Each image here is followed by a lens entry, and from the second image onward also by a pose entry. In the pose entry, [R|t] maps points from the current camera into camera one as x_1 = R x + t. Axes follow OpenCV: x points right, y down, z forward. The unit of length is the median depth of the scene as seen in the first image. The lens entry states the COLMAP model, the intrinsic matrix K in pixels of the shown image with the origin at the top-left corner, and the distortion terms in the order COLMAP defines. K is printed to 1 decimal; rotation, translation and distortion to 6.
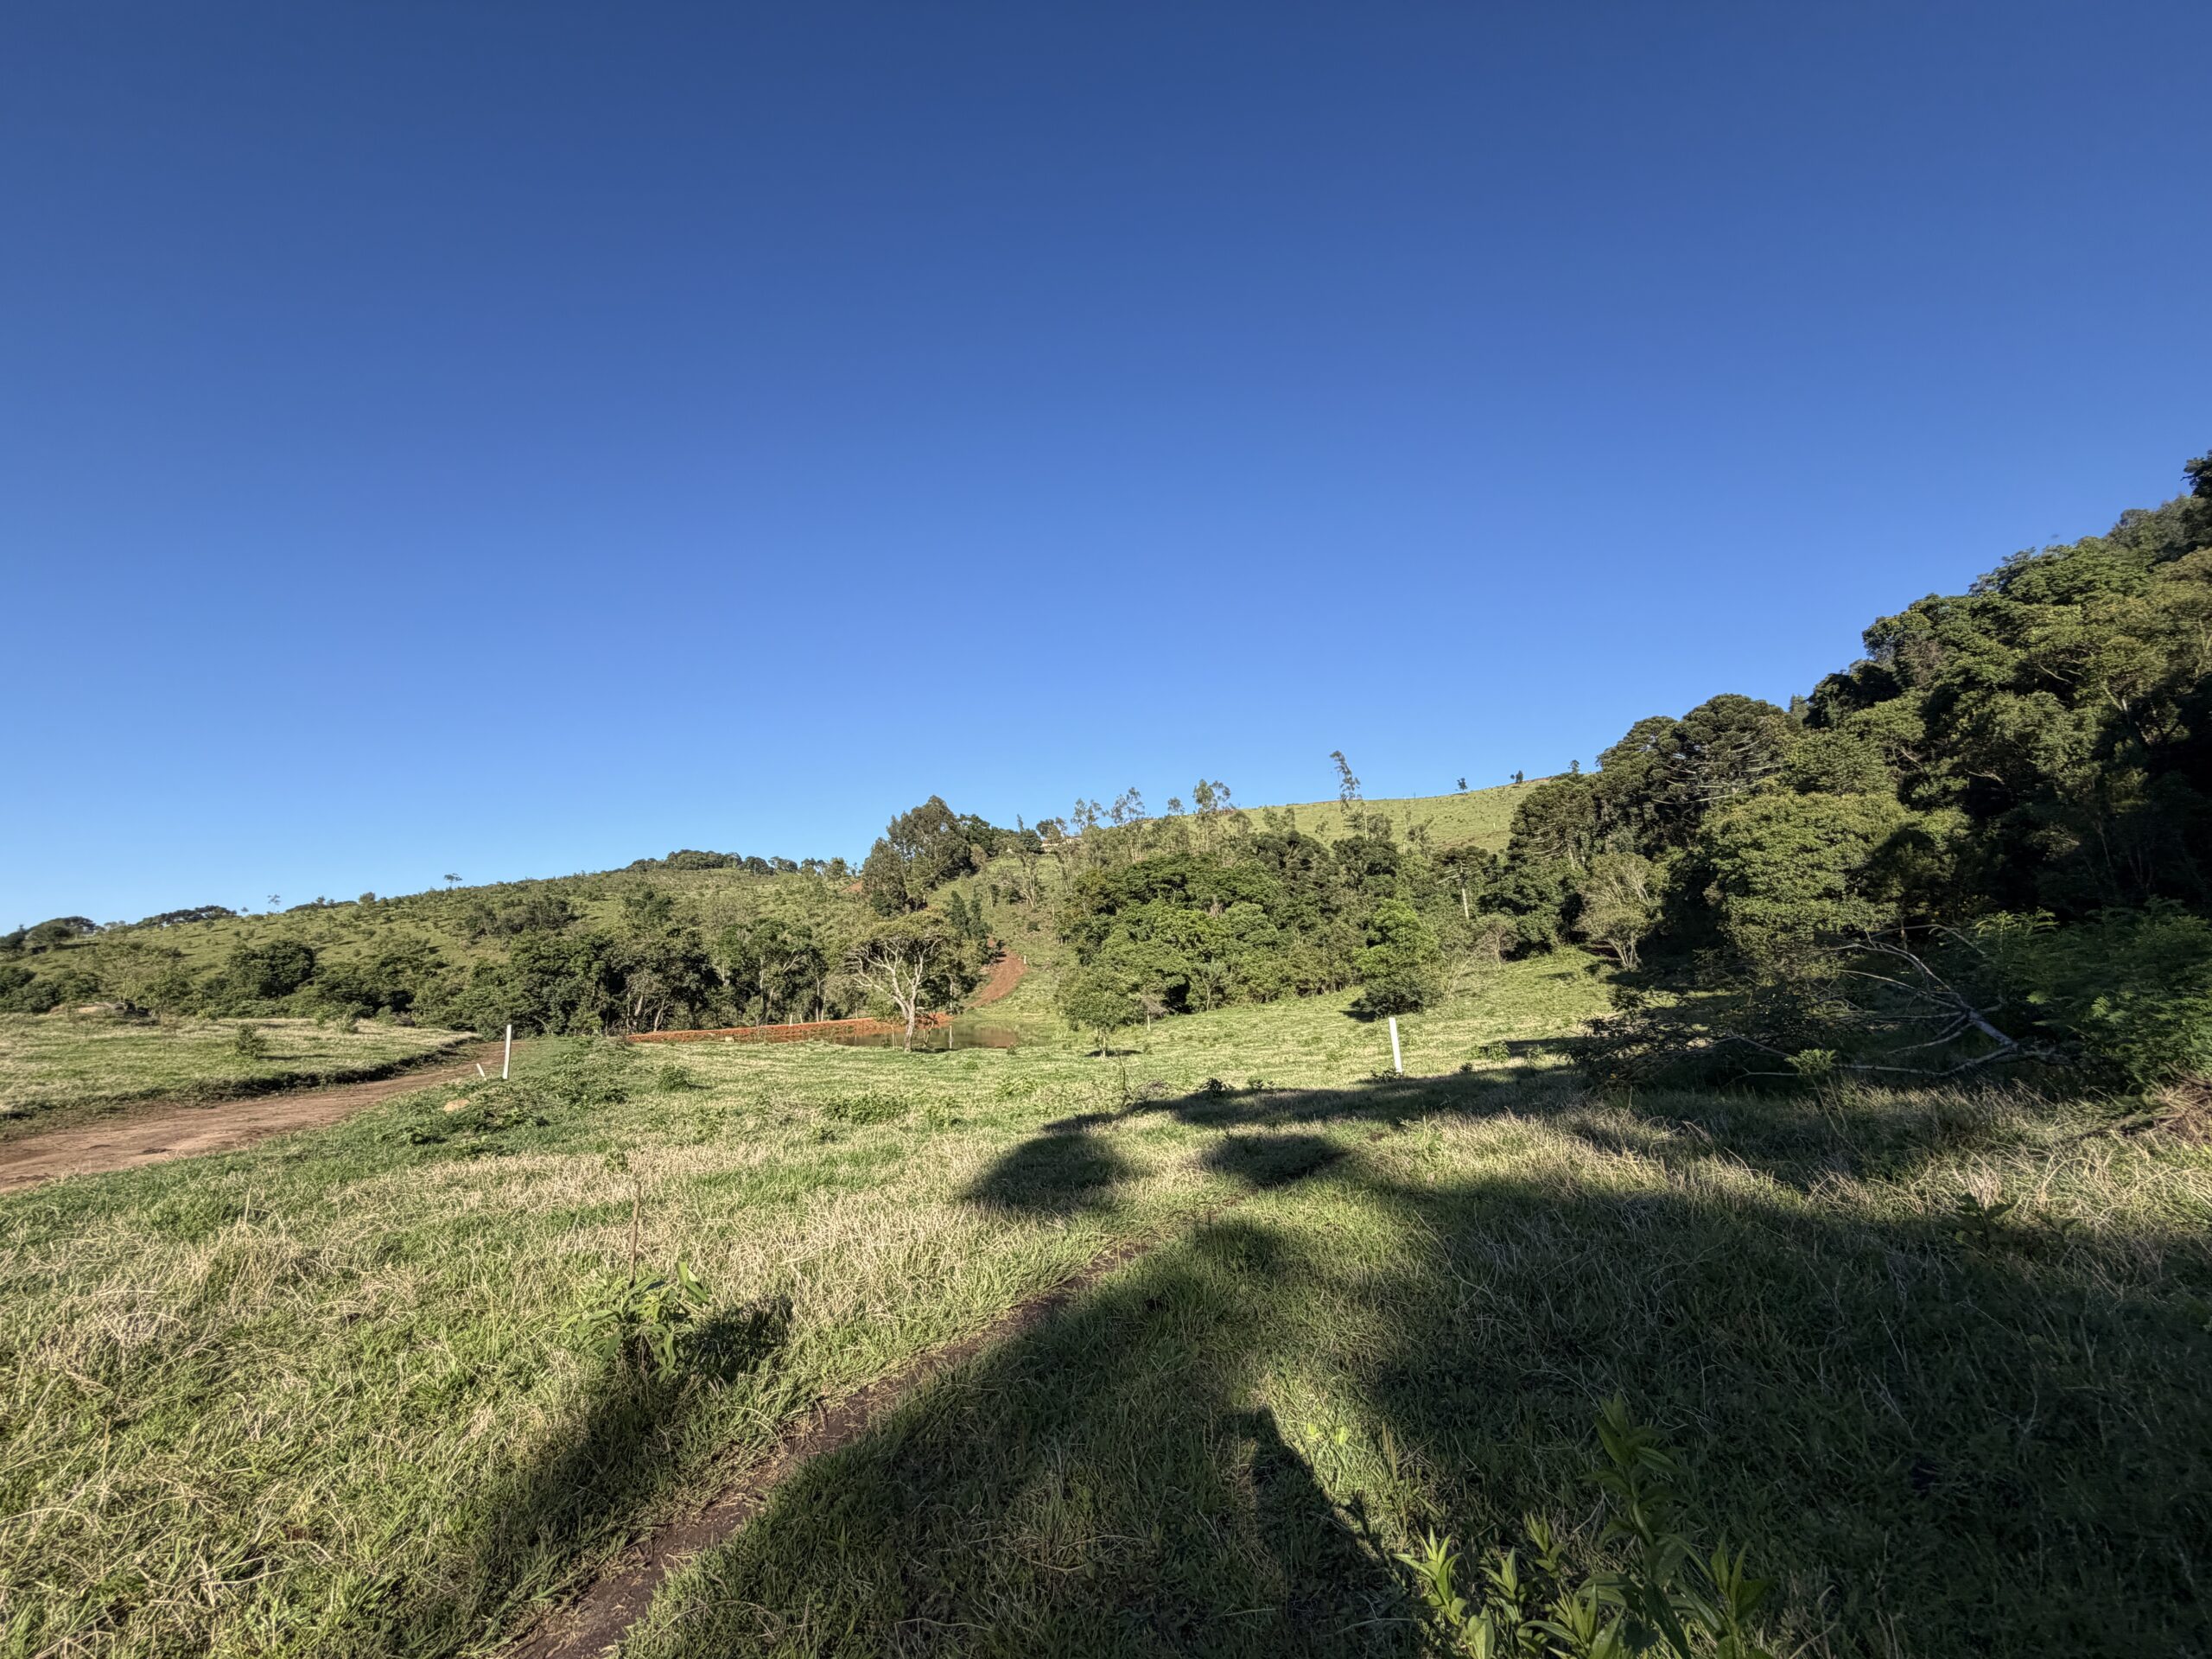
lens RADIAL K [[890.9, 0, 1100.8], [0, 890.9, 822.5], [0, 0, 1]] dist [0.014980, -0.002529]
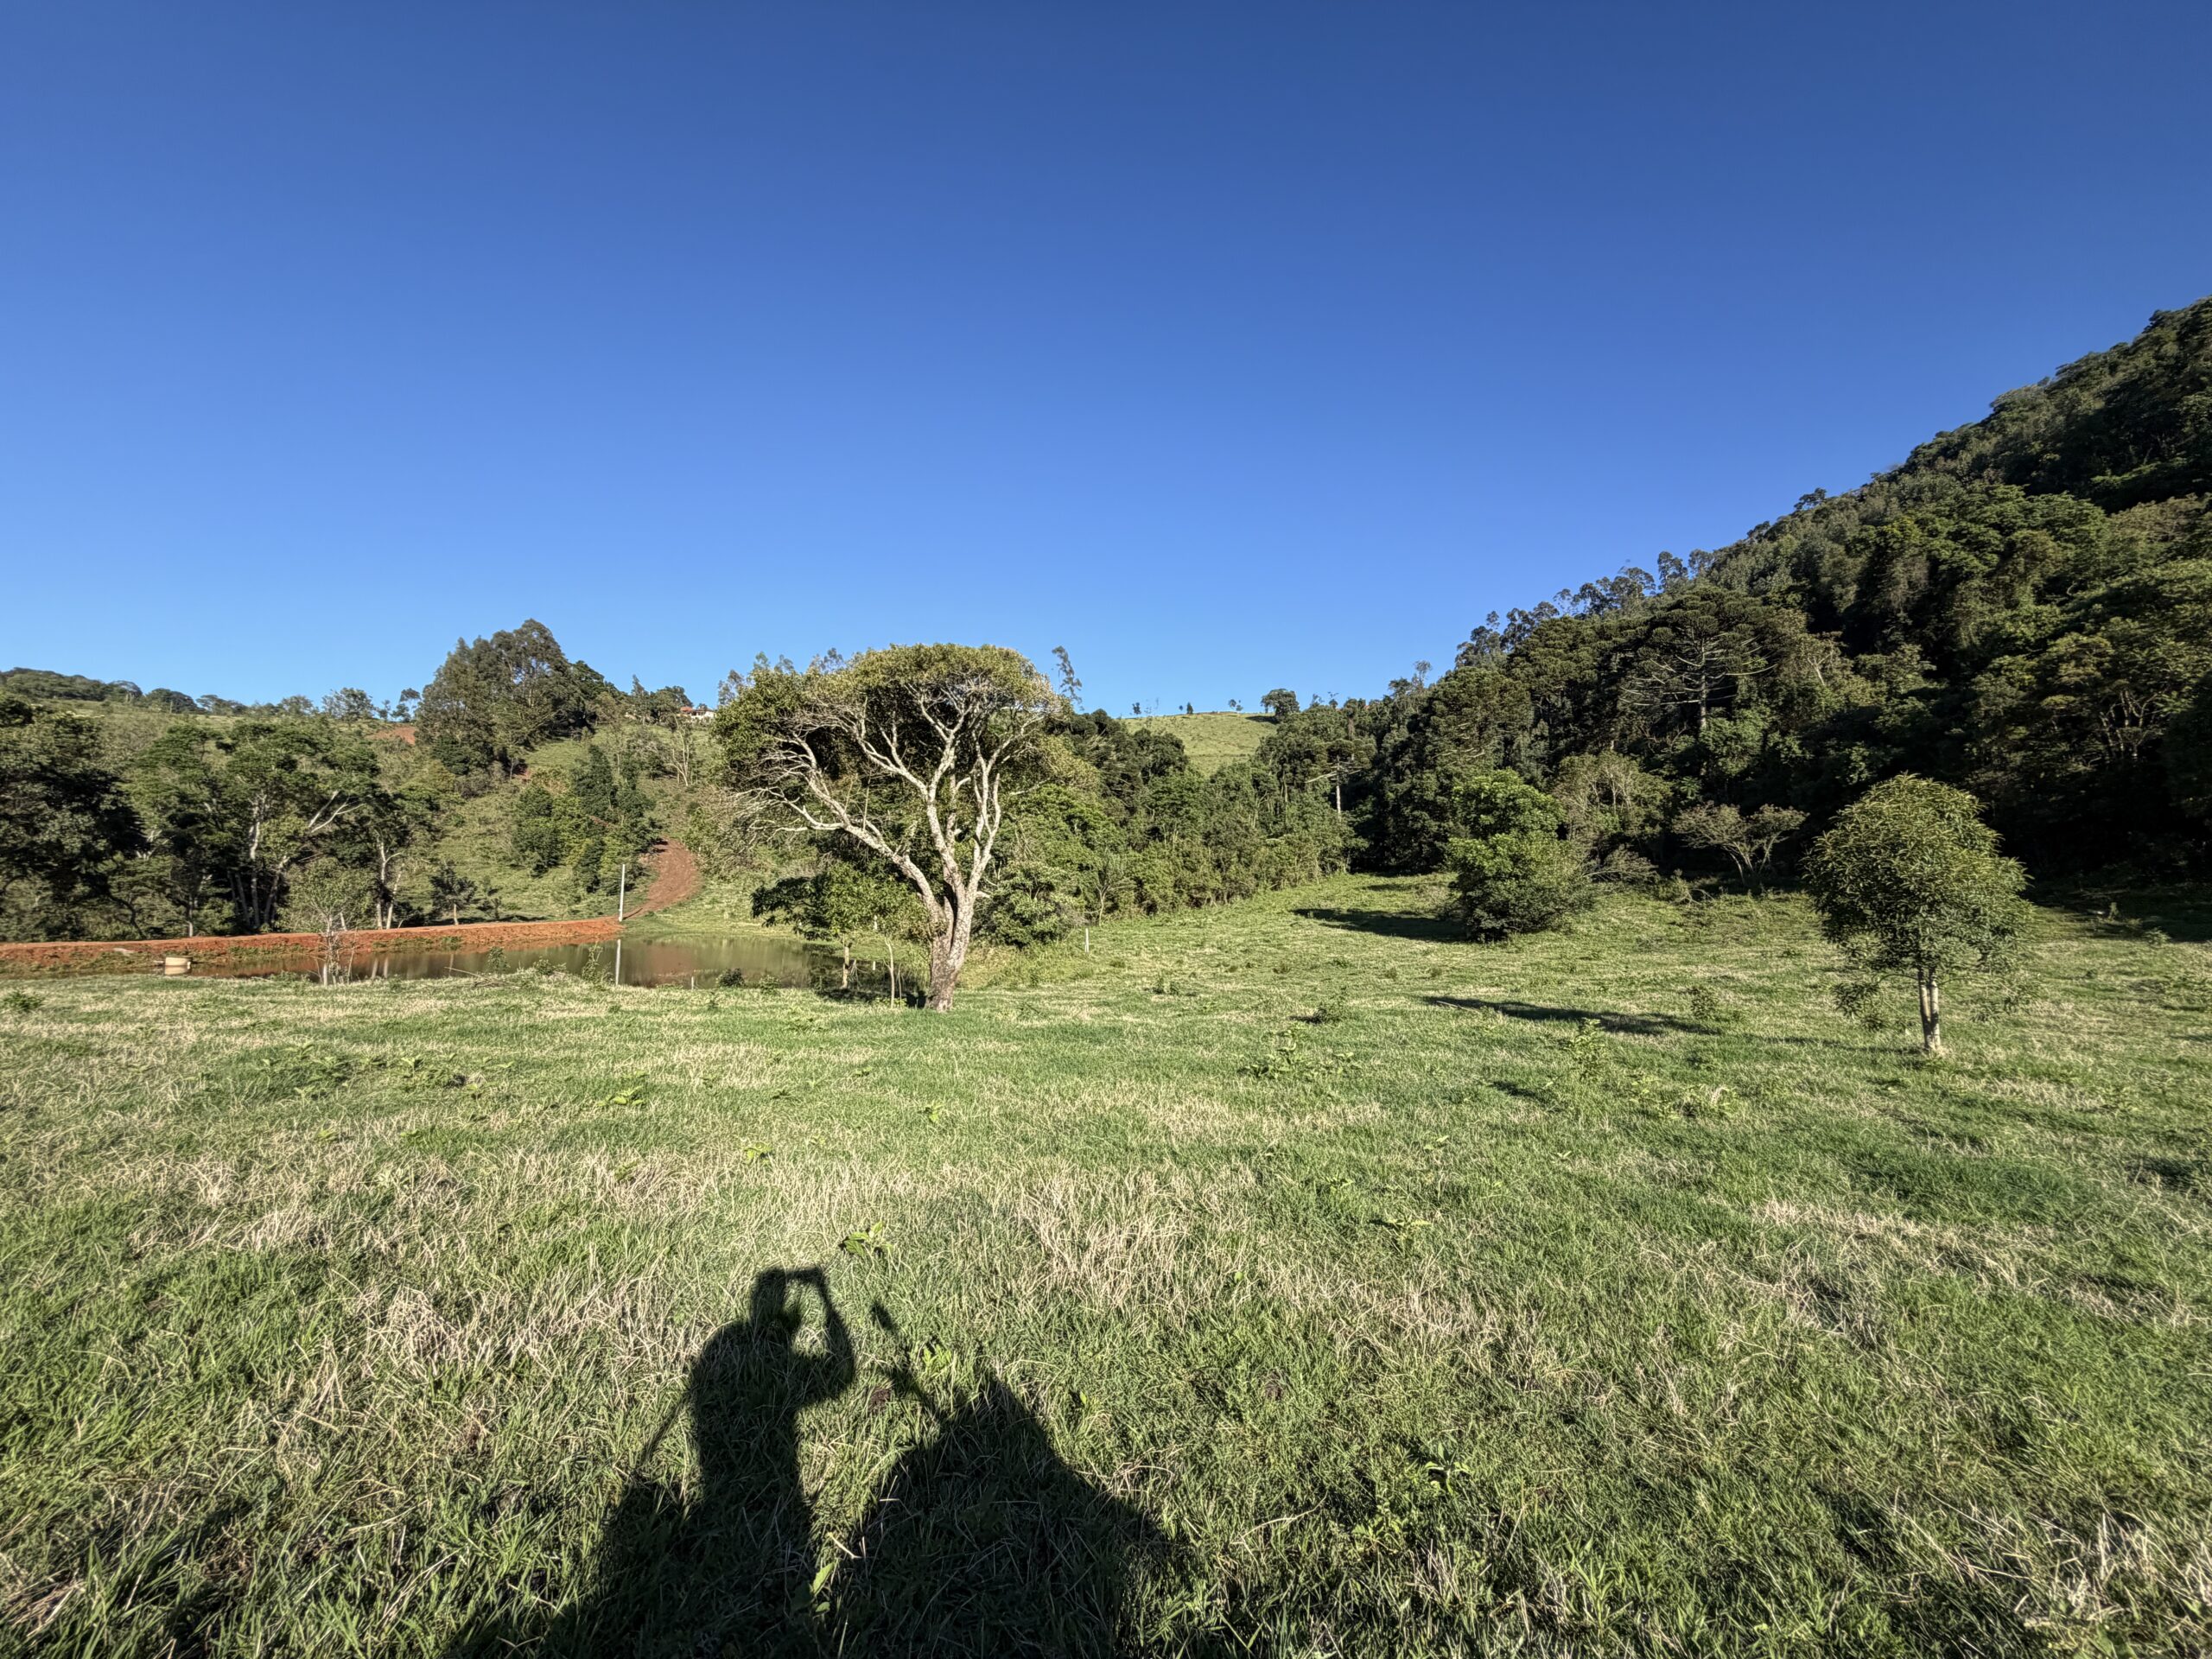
lens RADIAL K [[890.9, 0, 1100.7], [0, 890.9, 825.1], [0, 0, 1]] dist [0.014980, -0.002529]
pose [[0.901431, 0.070657, 0.427118, -0.093652], [-0.110117, 0.991565, 0.068368, 0.043574], [-0.418684, -0.108662, 0.901607, 0.191621]]
